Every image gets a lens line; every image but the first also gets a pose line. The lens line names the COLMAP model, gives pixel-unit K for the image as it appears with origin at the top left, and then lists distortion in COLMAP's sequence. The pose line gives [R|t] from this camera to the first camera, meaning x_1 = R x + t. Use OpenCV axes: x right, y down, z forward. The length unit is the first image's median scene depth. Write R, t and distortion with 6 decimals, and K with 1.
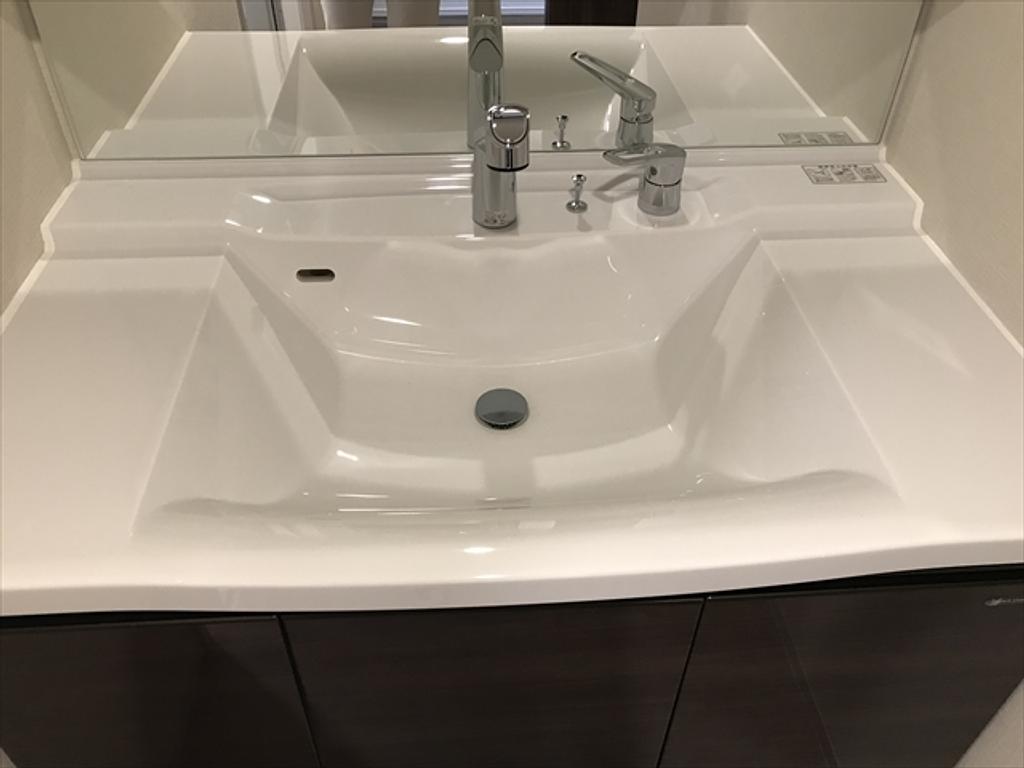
lens RADIAL K [[831.5, 0, 512.0], [0, 831.5, 384.0], [0, 0, 1]] dist [0.031612, -0.001316]
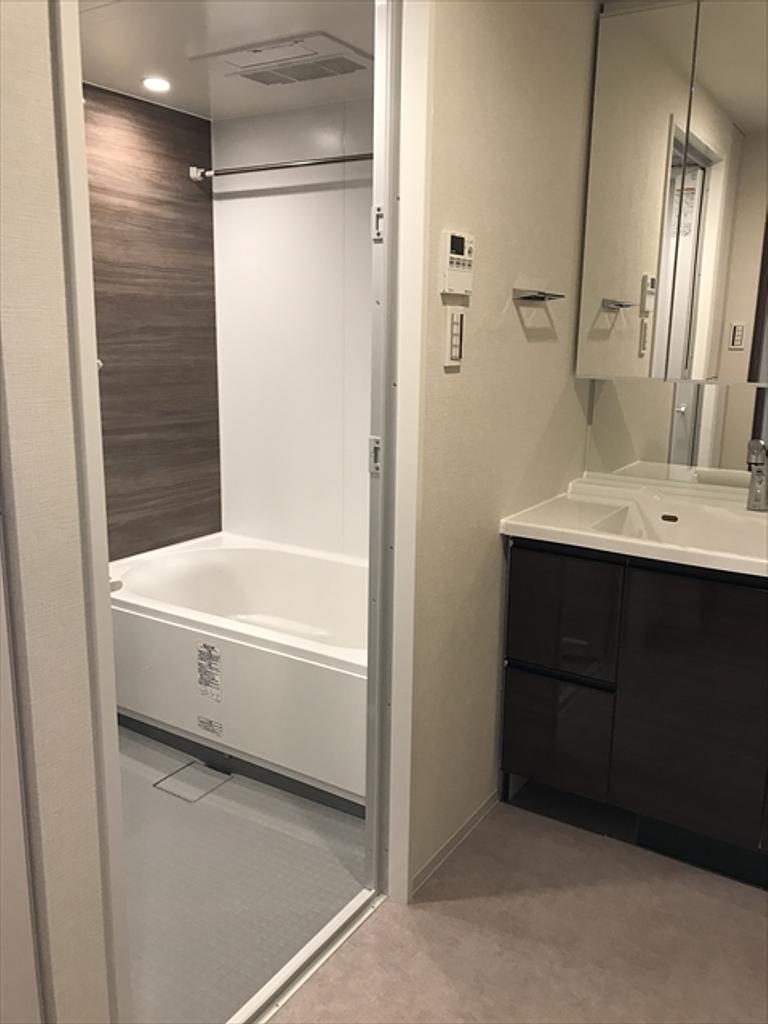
lens RADIAL K [[831.5, 0, 384.0], [0, 831.5, 512.0], [0, 0, 1]] dist [0.031612, -0.001316]
pose [[0.799530, 0.131678, -0.586015, 0.484202], [-0.390453, 0.855331, -0.340521, 0.948742], [0.456398, 0.501068, 0.735277, -1.069042]]
